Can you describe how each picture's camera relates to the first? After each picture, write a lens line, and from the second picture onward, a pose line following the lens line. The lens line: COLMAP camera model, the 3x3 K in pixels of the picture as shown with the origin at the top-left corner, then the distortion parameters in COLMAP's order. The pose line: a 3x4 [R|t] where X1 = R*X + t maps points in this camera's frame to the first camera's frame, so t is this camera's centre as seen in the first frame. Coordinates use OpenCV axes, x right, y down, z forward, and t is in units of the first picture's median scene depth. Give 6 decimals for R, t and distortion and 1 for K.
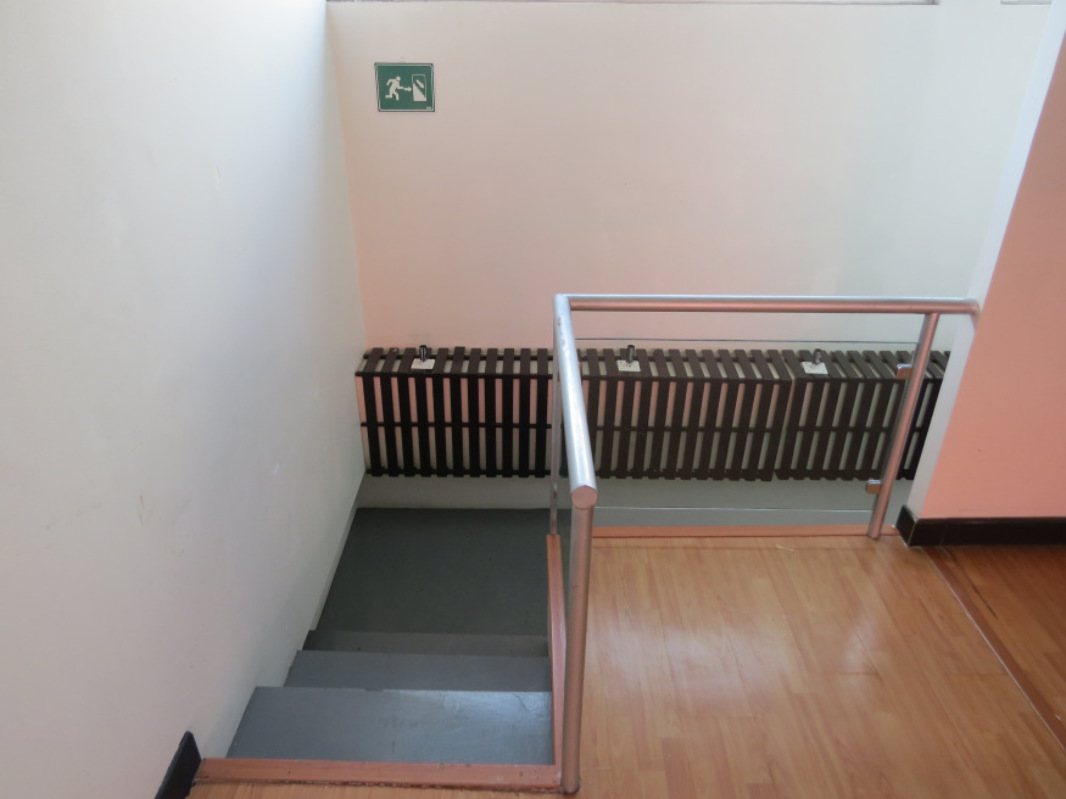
lens RADIAL K [[758.2, 0, 533.9], [0, 758.2, 400.9], [0, 0, 1]] dist [-0.015004, 0.001737]
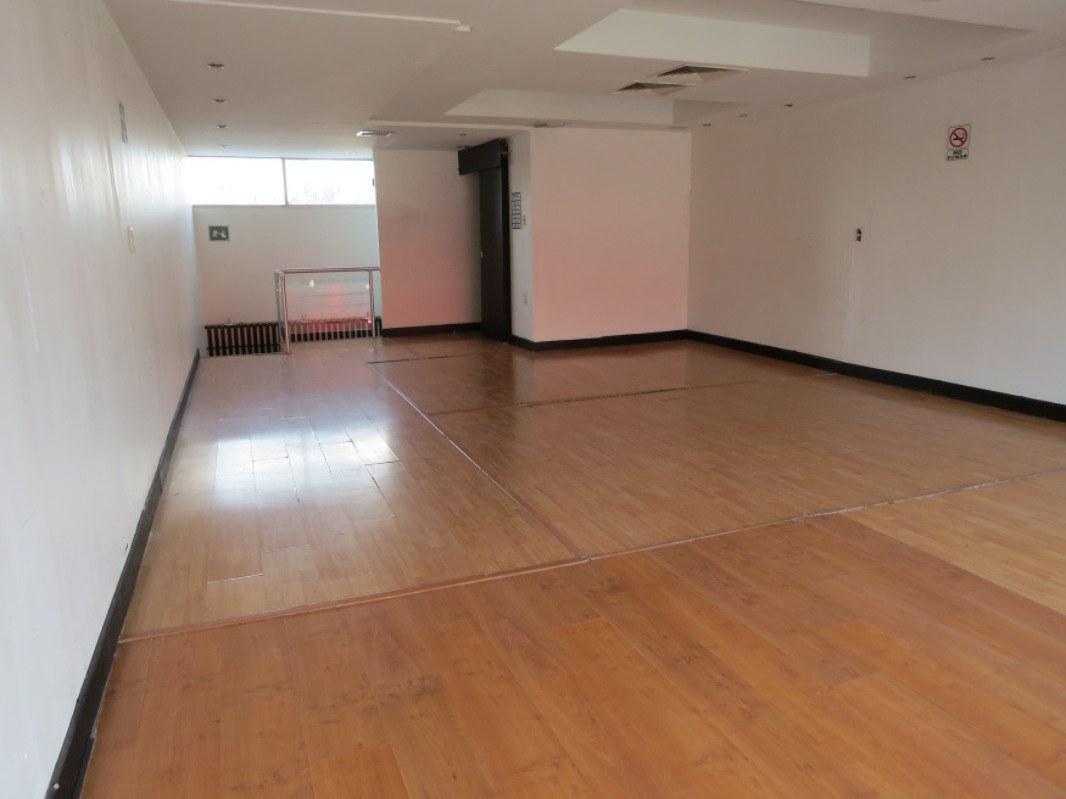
lens RADIAL K [[758.2, 0, 529.5], [0, 758.2, 397.1], [0, 0, 1]] dist [-0.015004, 0.001737]
pose [[0.932663, -0.093565, 0.348403, -0.123798], [0.187815, 0.950507, -0.247513, 1.259466], [-0.308001, 0.296281, 0.904076, -2.049190]]
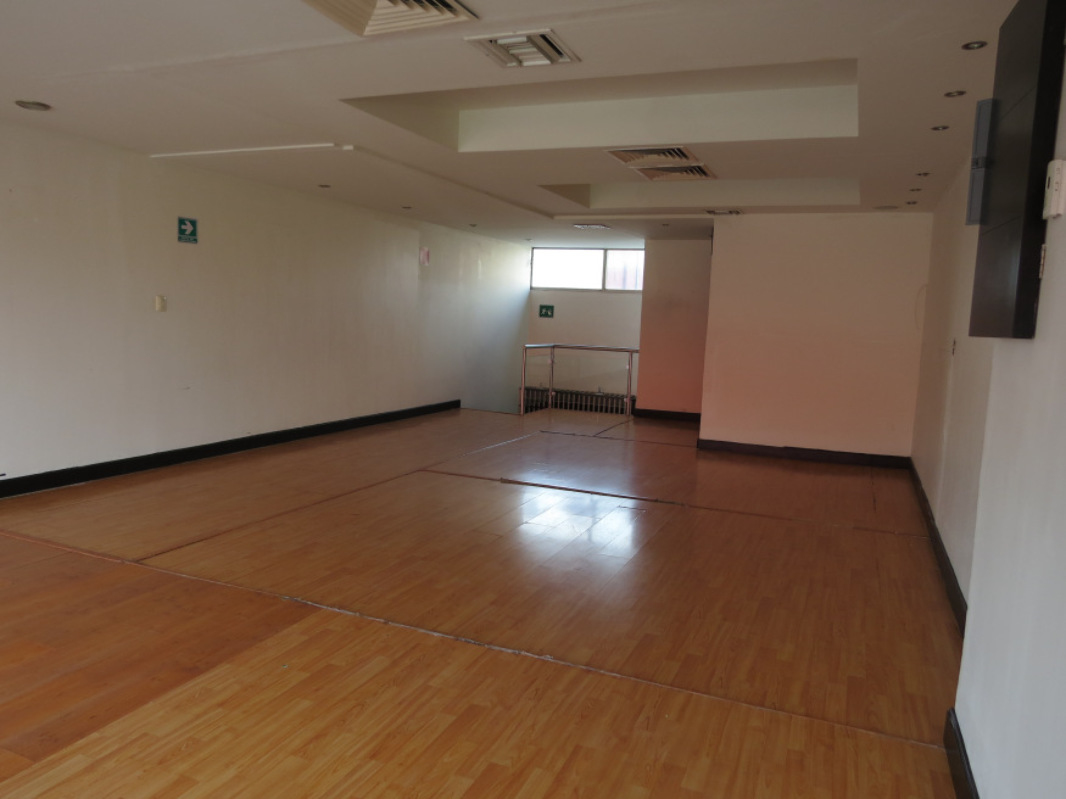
lens RADIAL K [[758.2, 0, 533.5], [0, 758.2, 397.5], [0, 0, 1]] dist [-0.015004, 0.001737]
pose [[0.918846, 0.077571, -0.386917, 1.251995], [-0.219681, 0.915059, -0.338241, 1.255293], [0.327814, 0.395789, 0.857840, -2.064816]]
